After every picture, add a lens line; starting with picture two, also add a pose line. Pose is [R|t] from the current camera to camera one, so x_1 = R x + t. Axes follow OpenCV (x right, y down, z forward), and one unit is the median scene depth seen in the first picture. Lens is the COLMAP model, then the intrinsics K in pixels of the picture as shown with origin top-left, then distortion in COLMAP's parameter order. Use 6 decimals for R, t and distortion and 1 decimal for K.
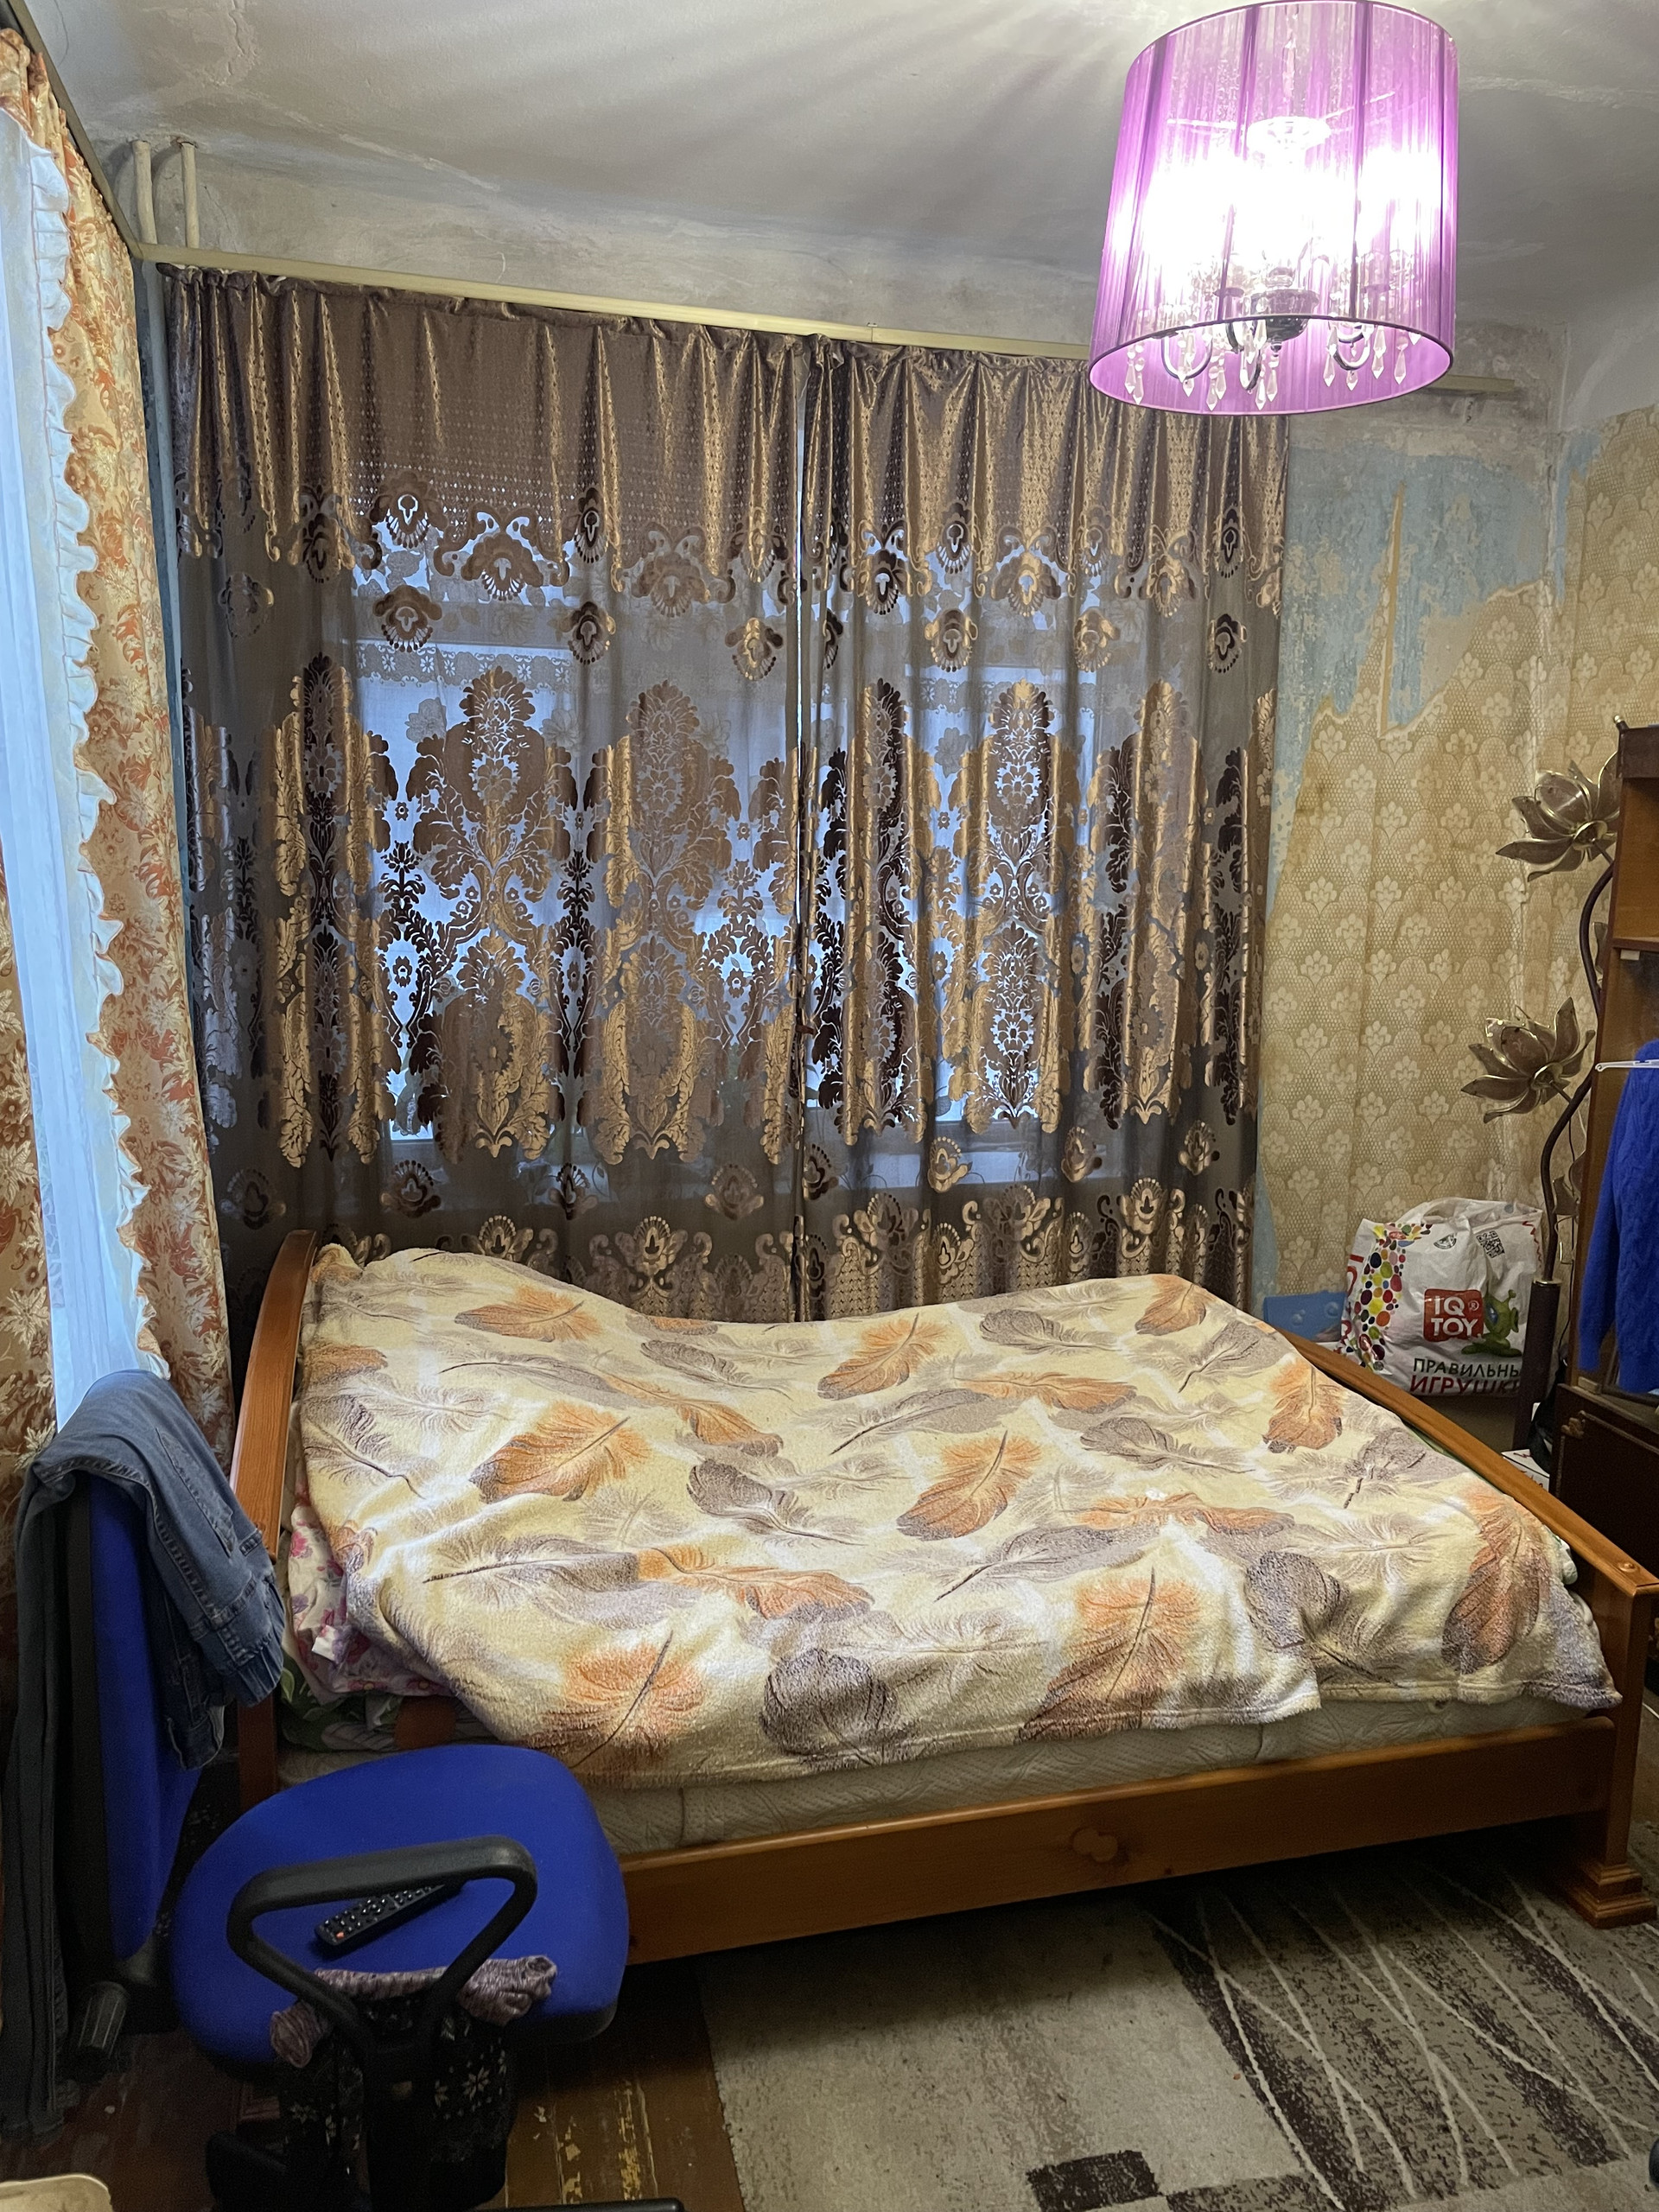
lens RADIAL K [[1663.8, 0, 830.2], [0, 1663.8, 1107.0], [0, 0, 1]] dist [0.078057, -0.107631]
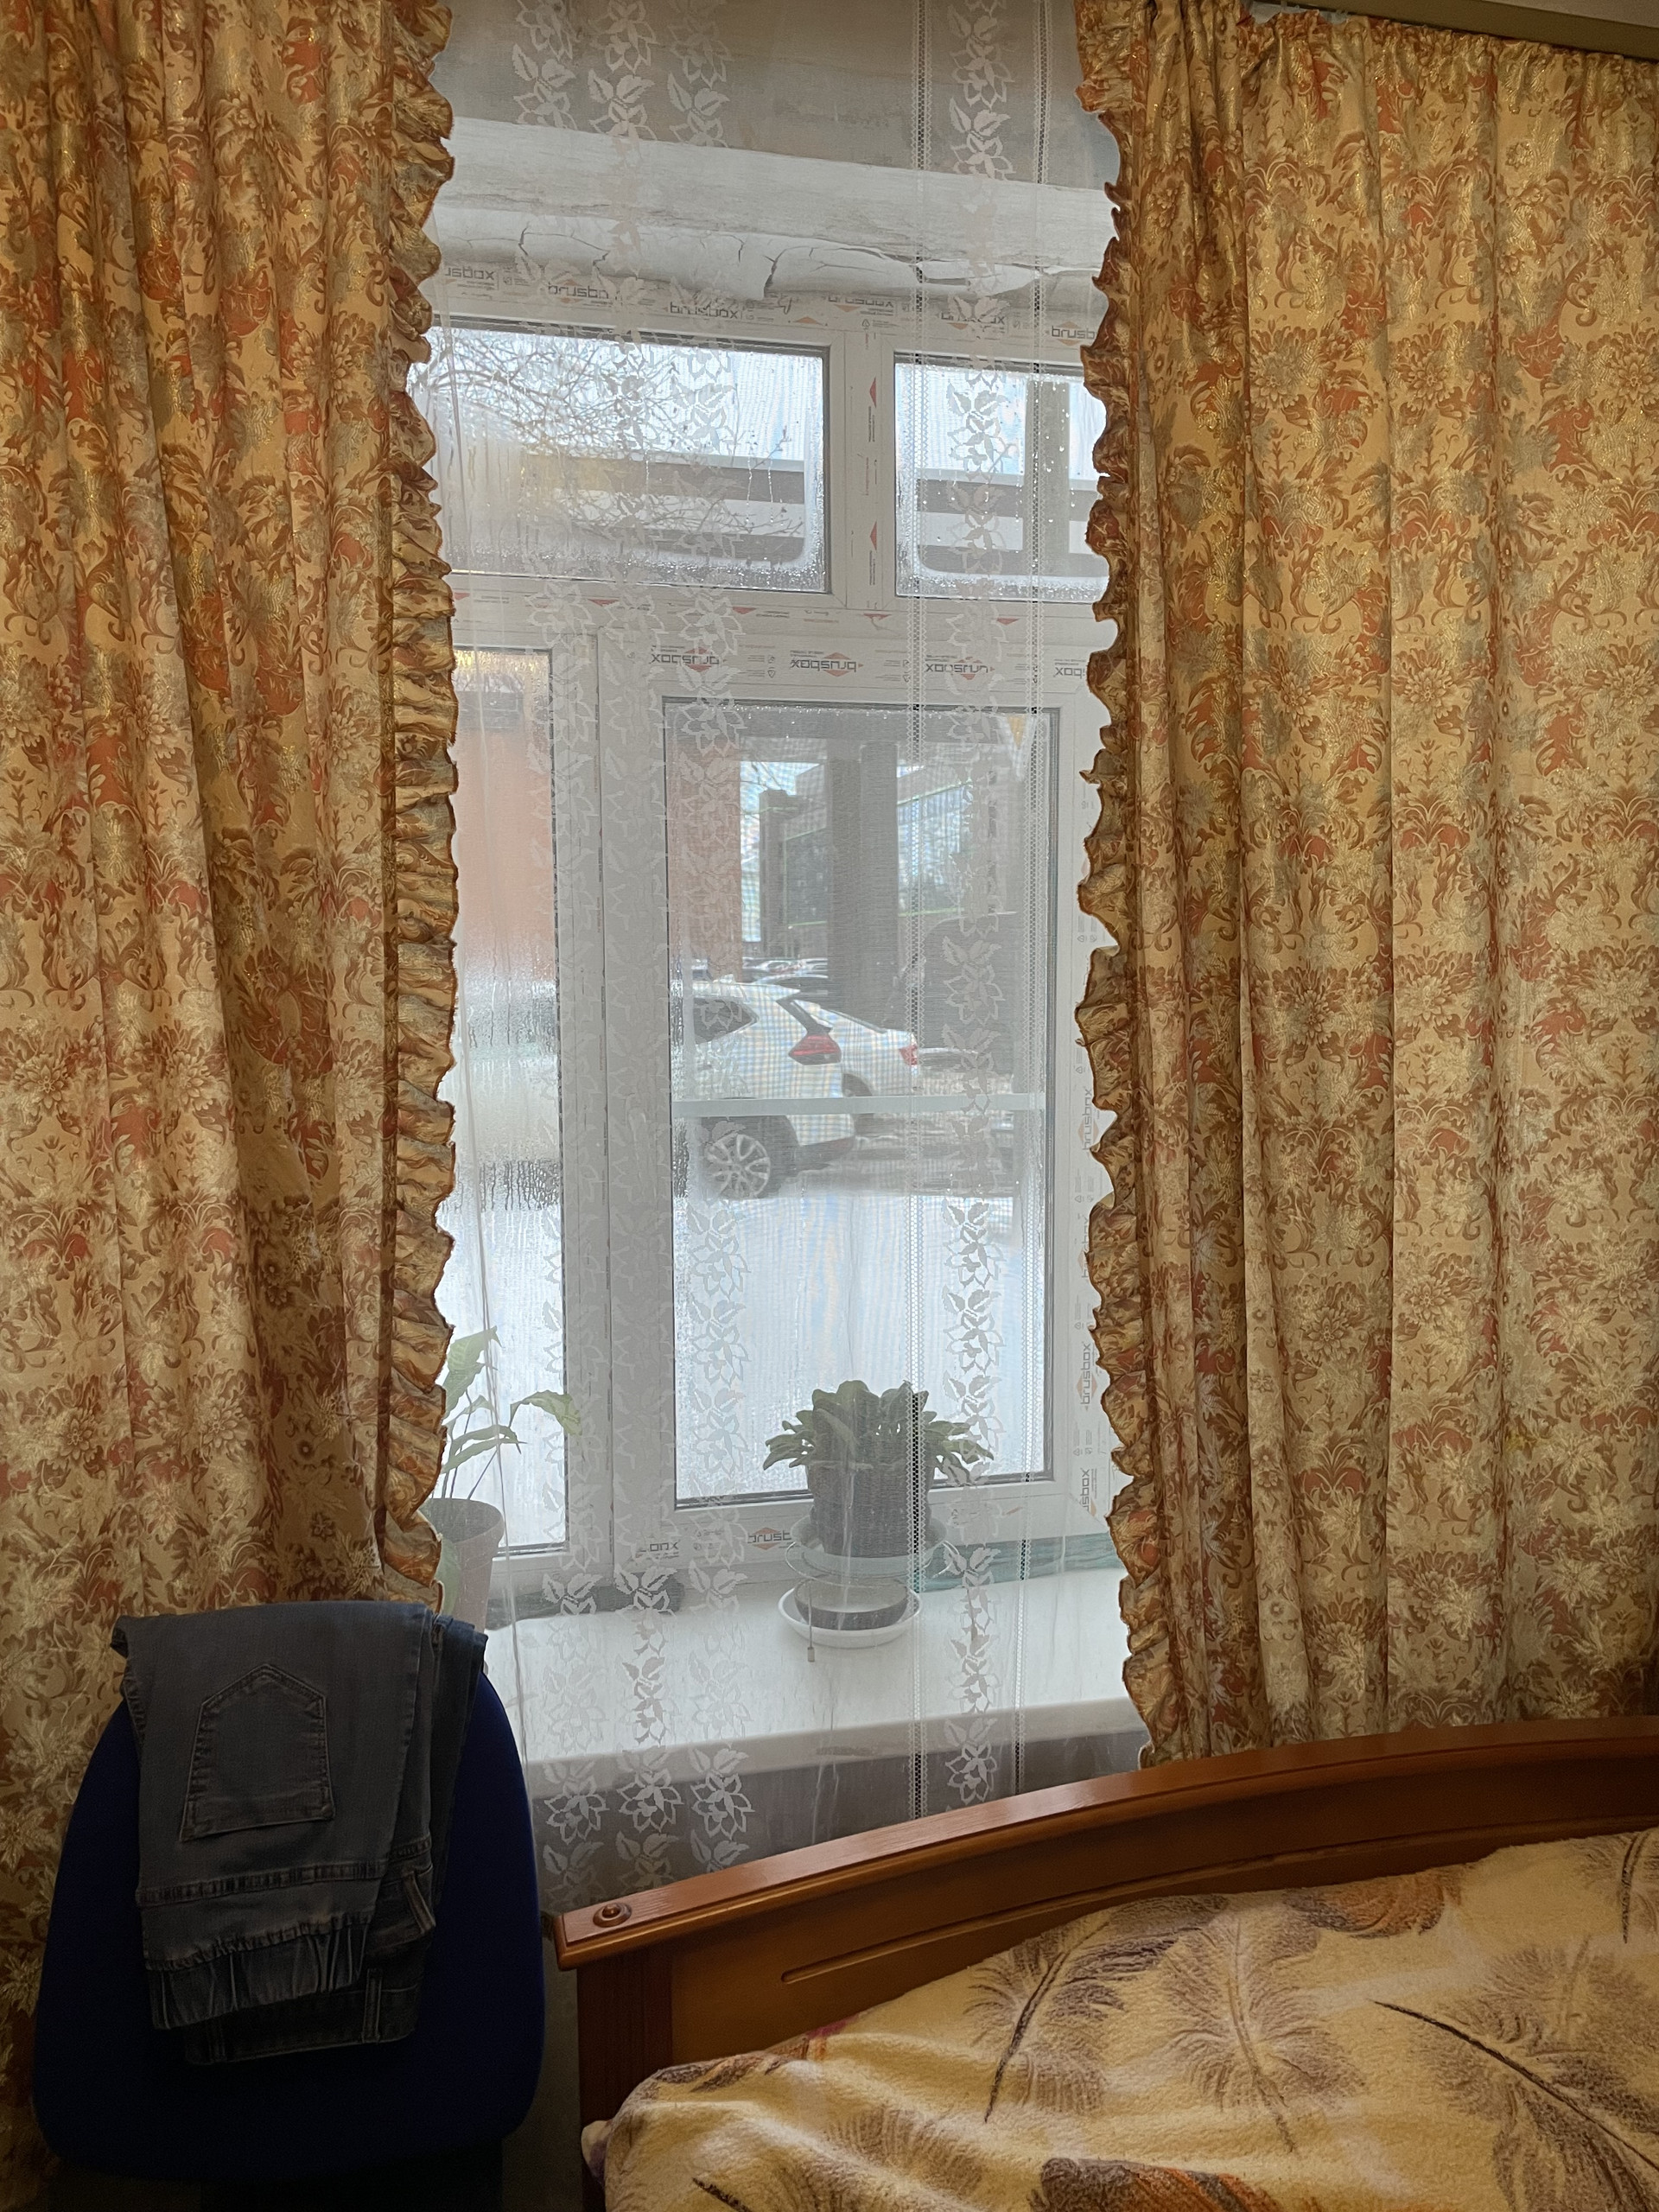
lens RADIAL K [[1663.8, 0, 829.8], [0, 1663.8, 1110.7], [0, 0, 1]] dist [0.078057, -0.107631]
pose [[-0.028209, 0.073110, -0.996925, 0.314182], [-0.171494, 0.982181, 0.076882, -0.145243], [0.984781, 0.173135, -0.015168, 0.886179]]
